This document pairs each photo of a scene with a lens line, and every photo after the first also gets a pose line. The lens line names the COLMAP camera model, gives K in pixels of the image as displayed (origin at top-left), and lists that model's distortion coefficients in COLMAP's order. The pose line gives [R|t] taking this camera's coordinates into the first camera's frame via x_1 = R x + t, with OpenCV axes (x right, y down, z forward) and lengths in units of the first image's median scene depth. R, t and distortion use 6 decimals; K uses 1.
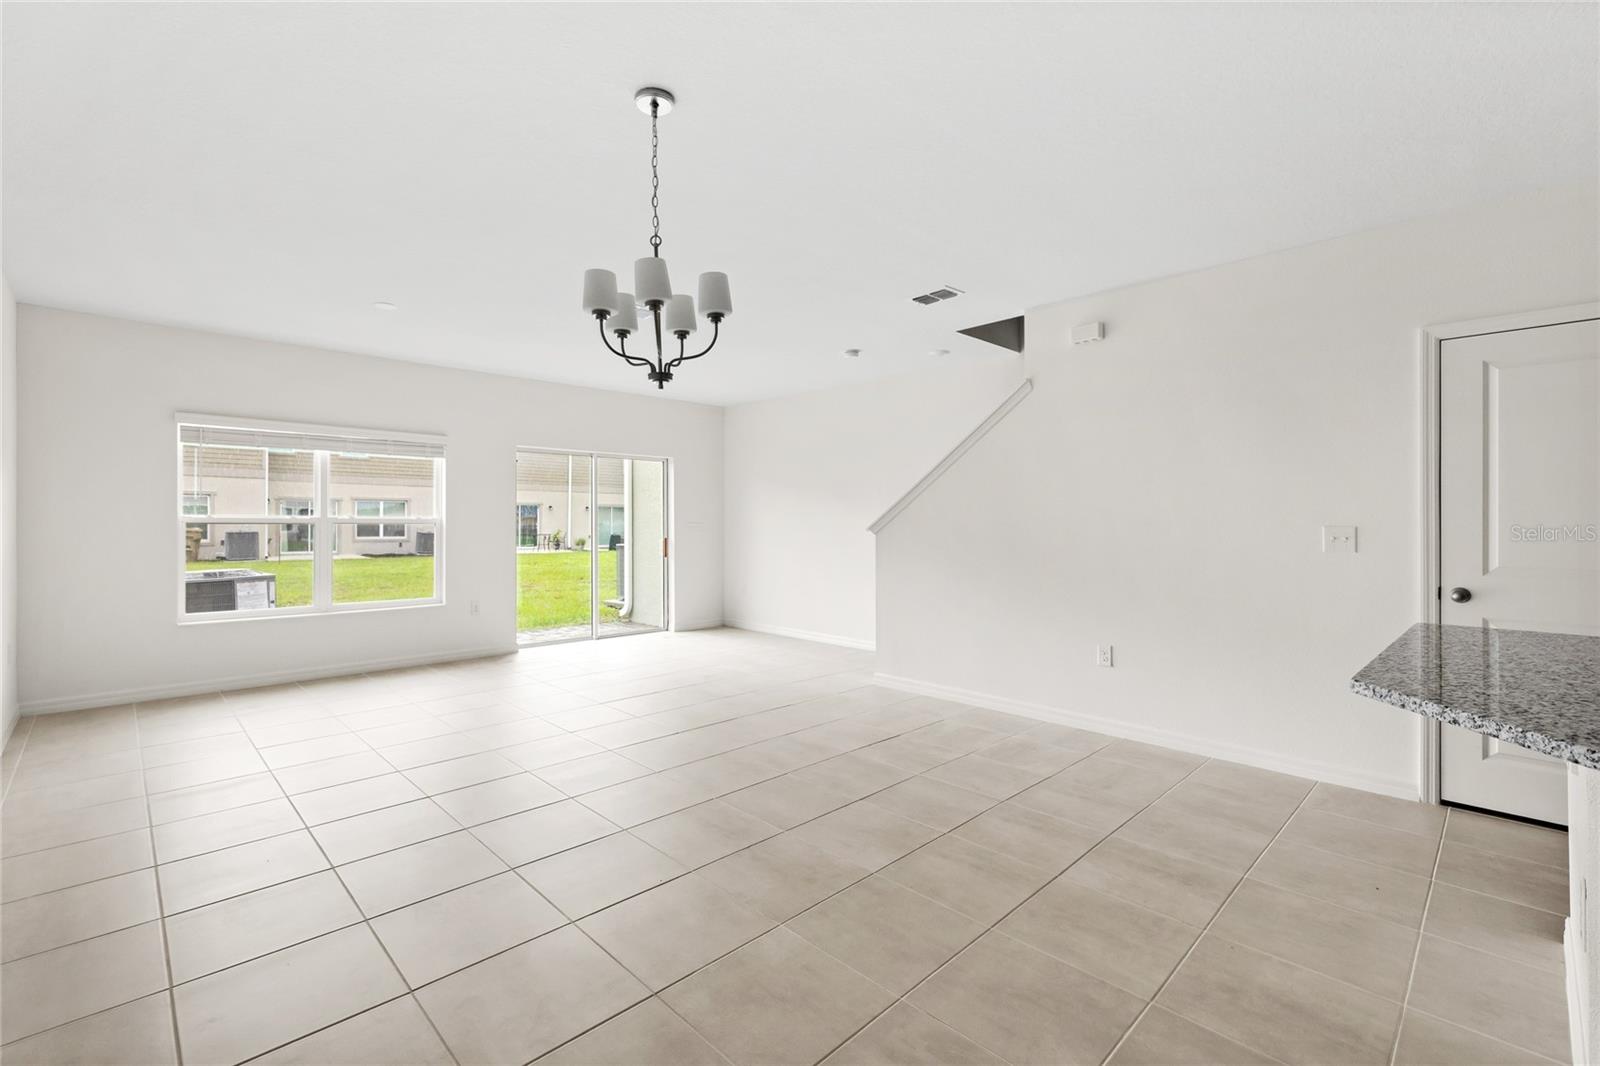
lens RADIAL K [[697.3, 0, 784.4], [0, 697.3, 517.2], [0, 0, 1]] dist [-0.000784, 0.000142]
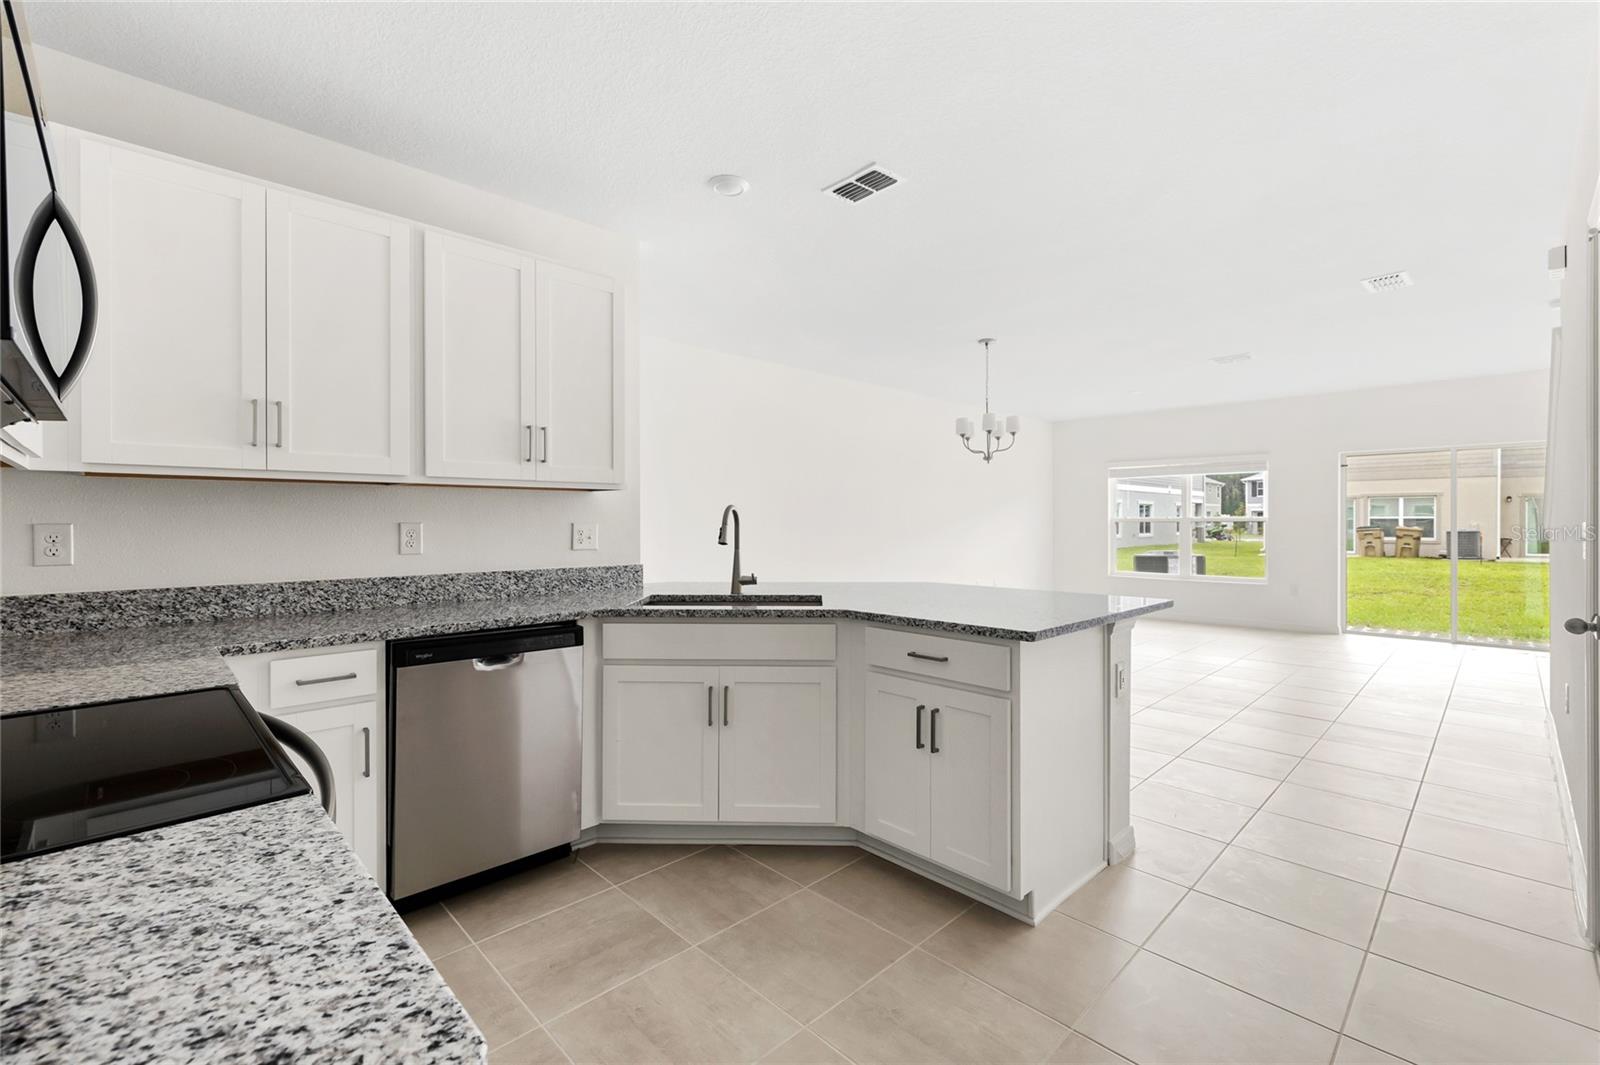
lens RADIAL K [[686.2, 0, 796.1], [0, 686.2, 513.6], [0, 0, 1]] dist [0.000997, 0.000201]
pose [[0.000768, -0.013562, -0.999908, 0.821488], [0.008264, 0.999874, -0.013555, 0.004658], [0.999966, -0.008253, 0.000880, 0.126839]]
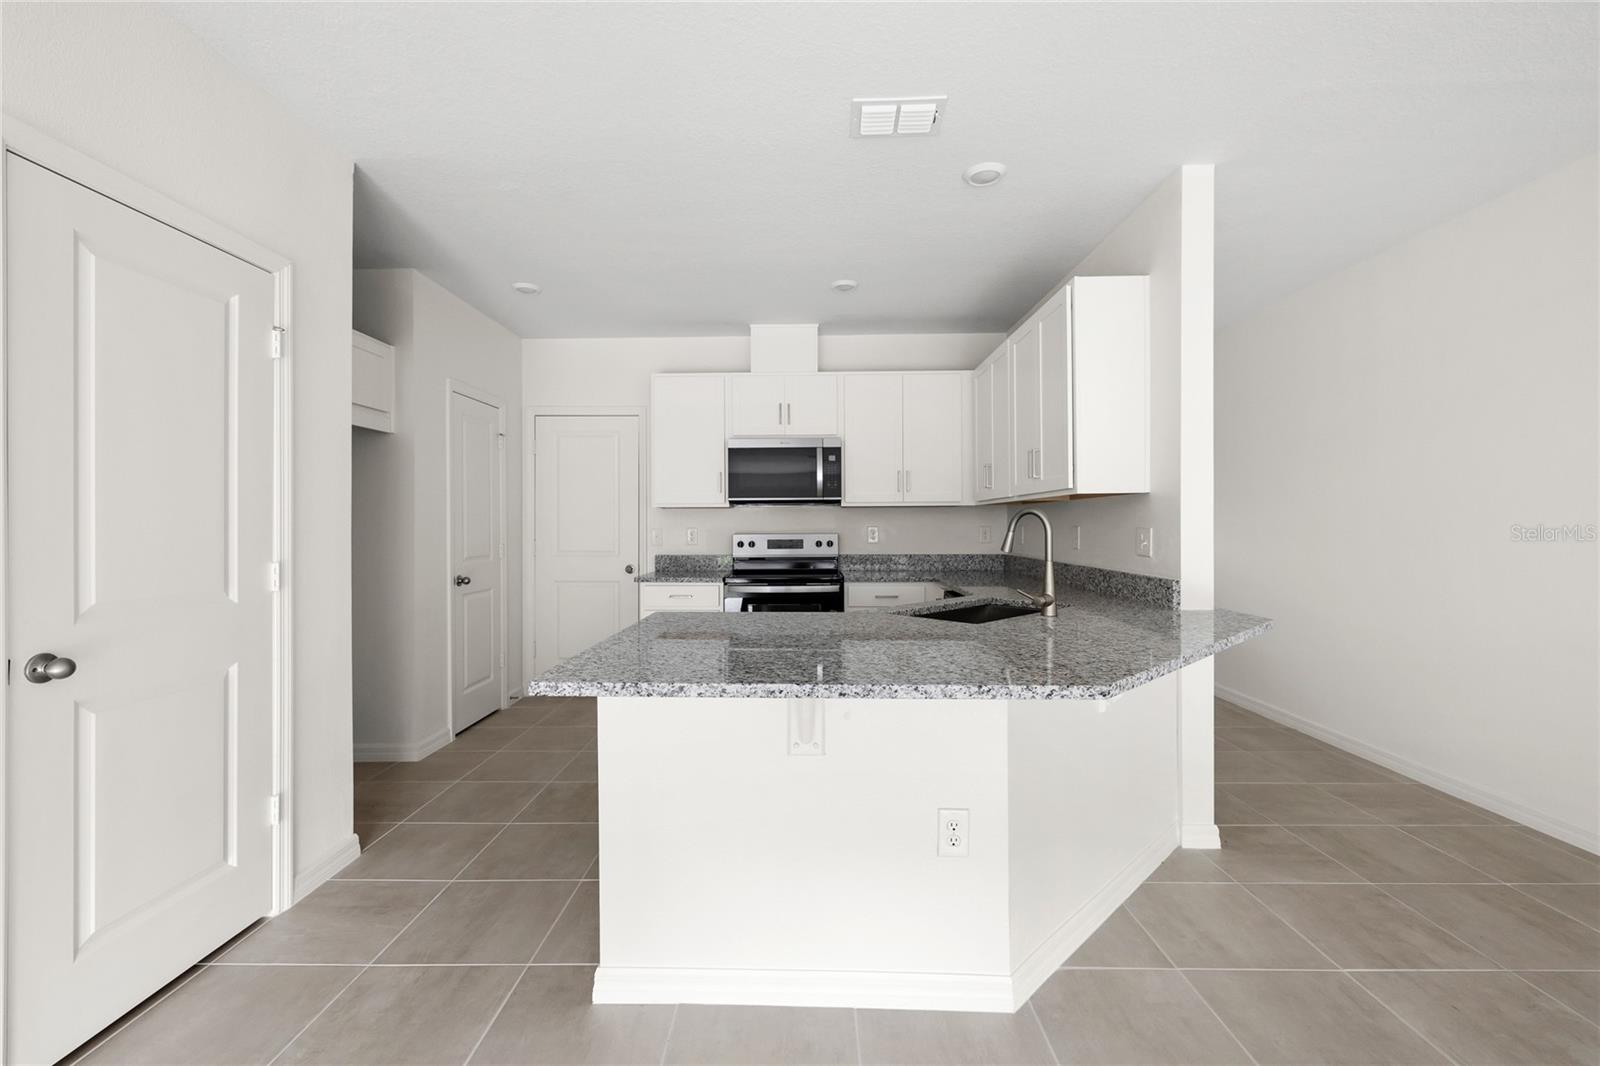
lens RADIAL K [[681.8, 0, 795.5], [0, 681.8, 524.3], [0, 0, 1]] dist [-0.001653, 0.000064]
pose [[-0.709062, 0.000959, 0.705146, 0.115714], [-0.002662, 0.999988, -0.004036, 0.003472], [-0.705141, -0.004739, -0.709051, 0.495337]]
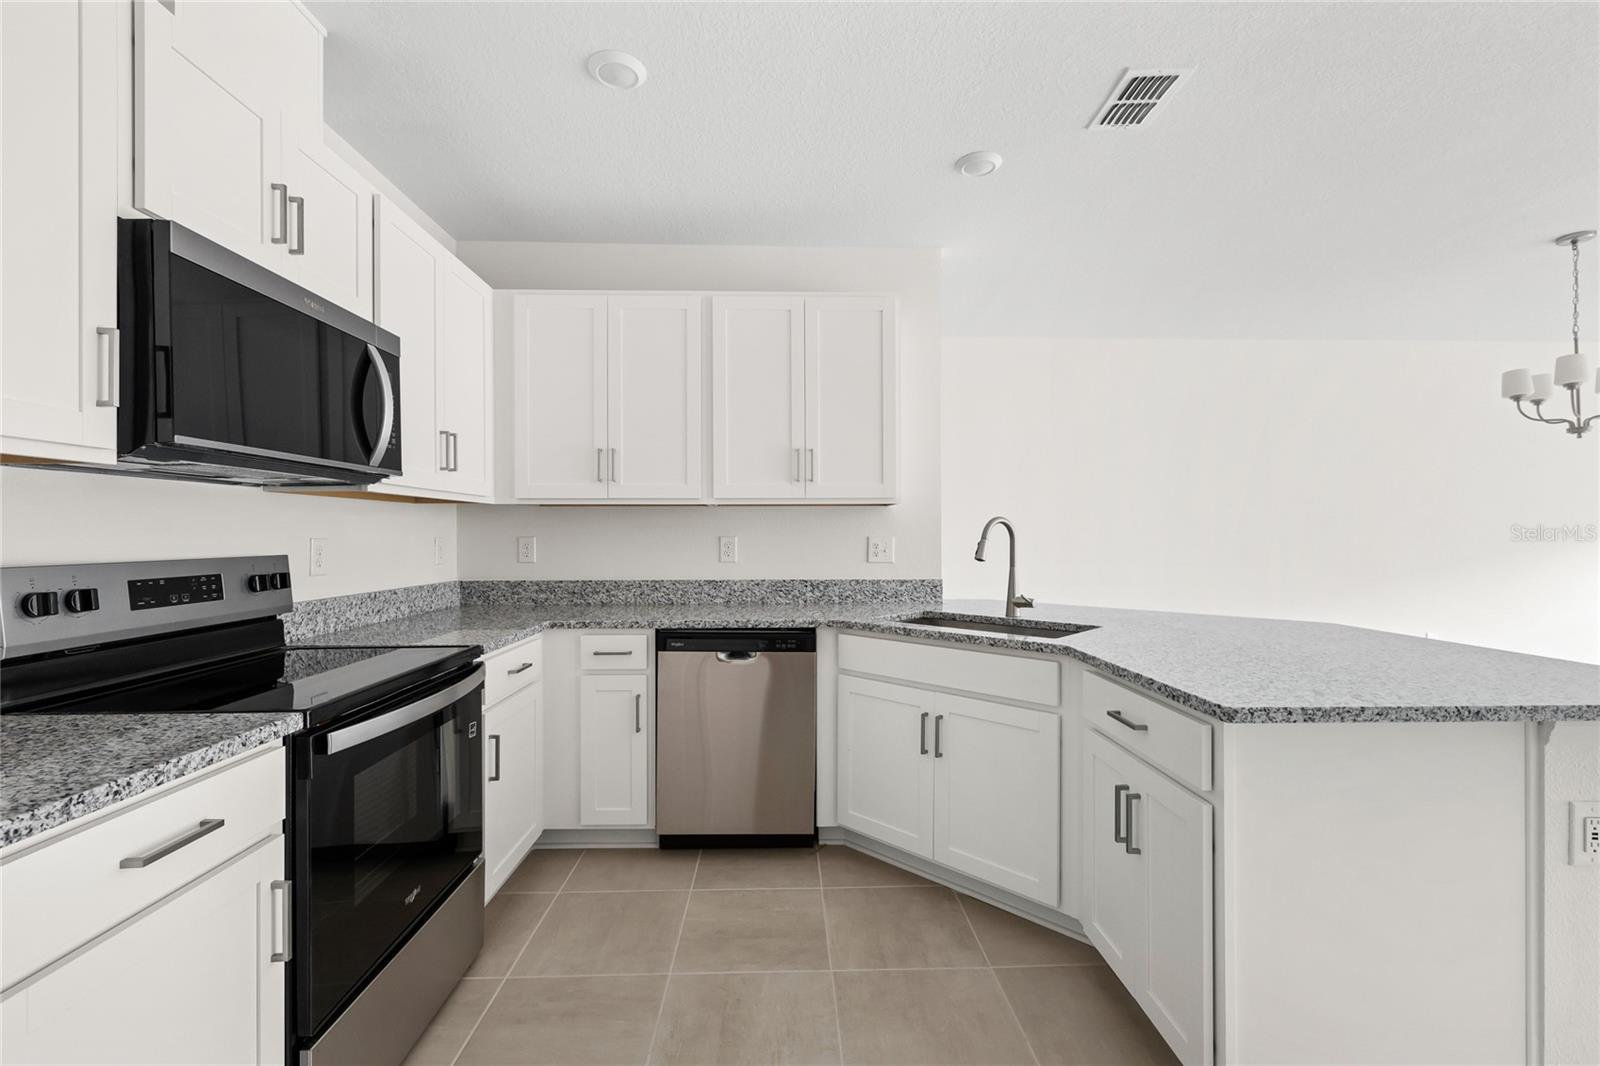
lens RADIAL K [[681.8, 0, 795.5], [0, 681.8, 524.3], [0, 0, 1]] dist [-0.001653, 0.000064]
pose [[-0.673594, -0.012650, -0.738994, 0.739024], [0.005663, 0.999736, -0.022275, 0.005249], [0.739080, -0.019189, -0.673344, 0.282490]]
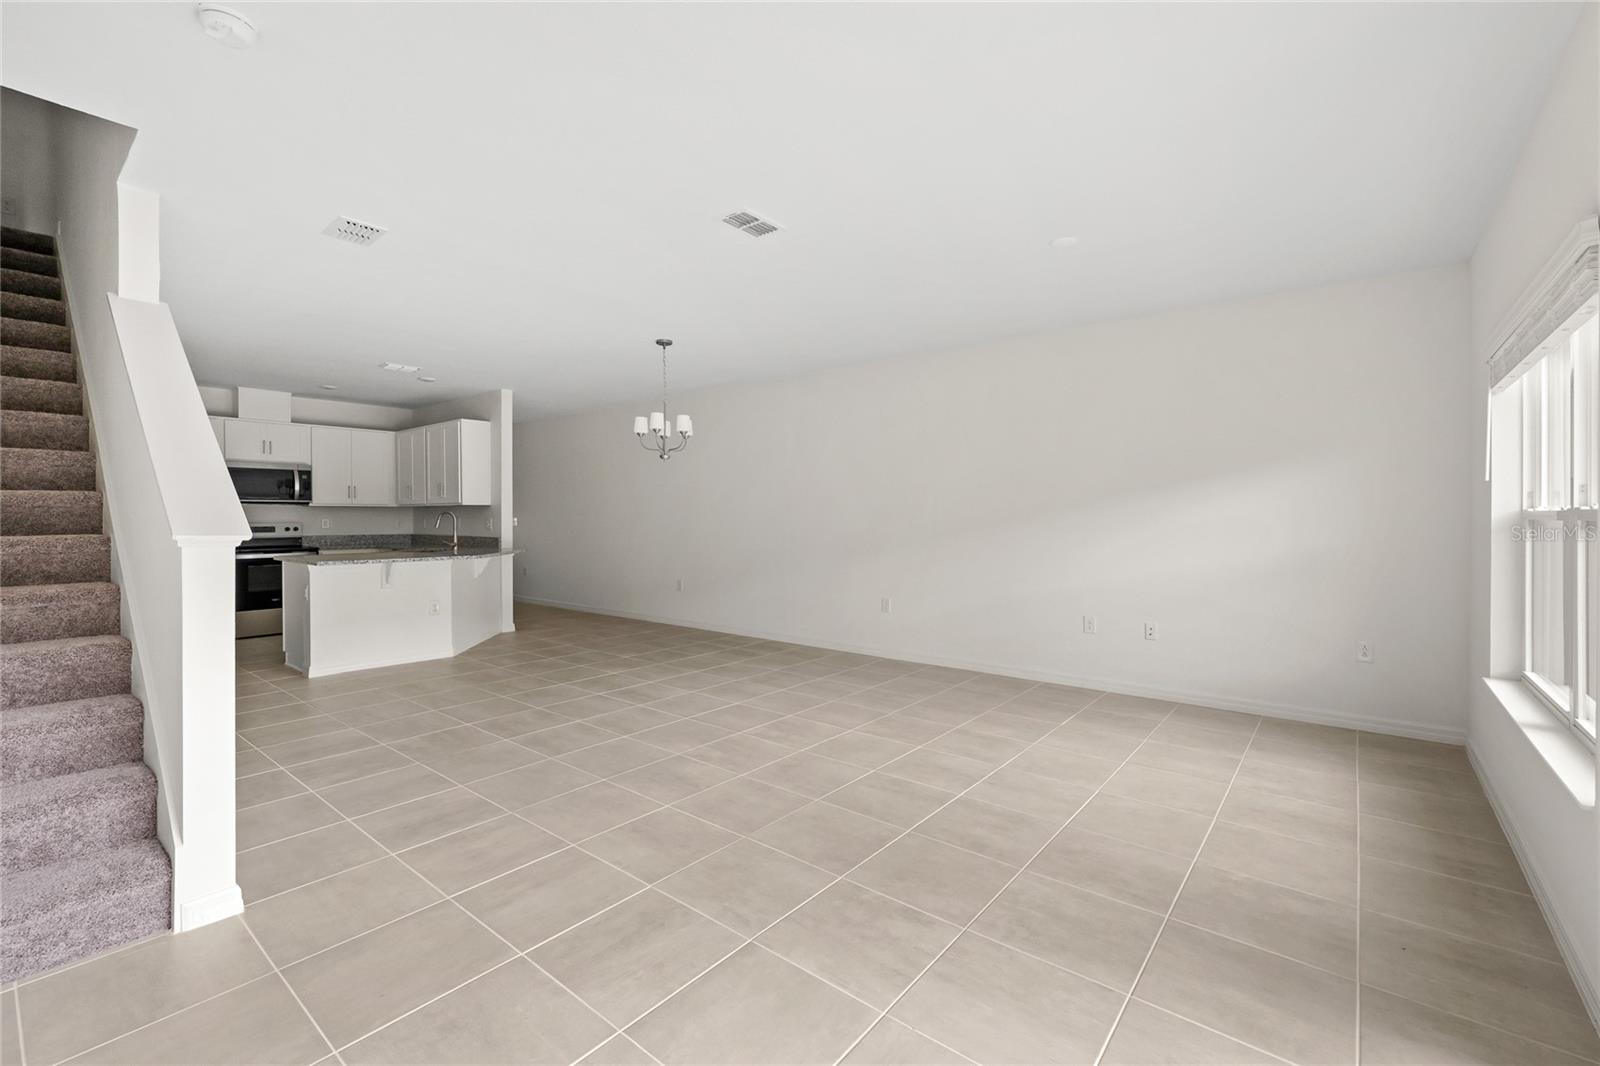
lens RADIAL K [[681.8, 0, 795.5], [0, 681.8, 524.3], [0, 0, 1]] dist [-0.001653, 0.000064]
pose [[-0.992965, 0.000313, -0.118404, -0.133854], [-0.000227, 0.999990, 0.004552, 0.008415], [0.118404, 0.004547, -0.992955, 1.299596]]
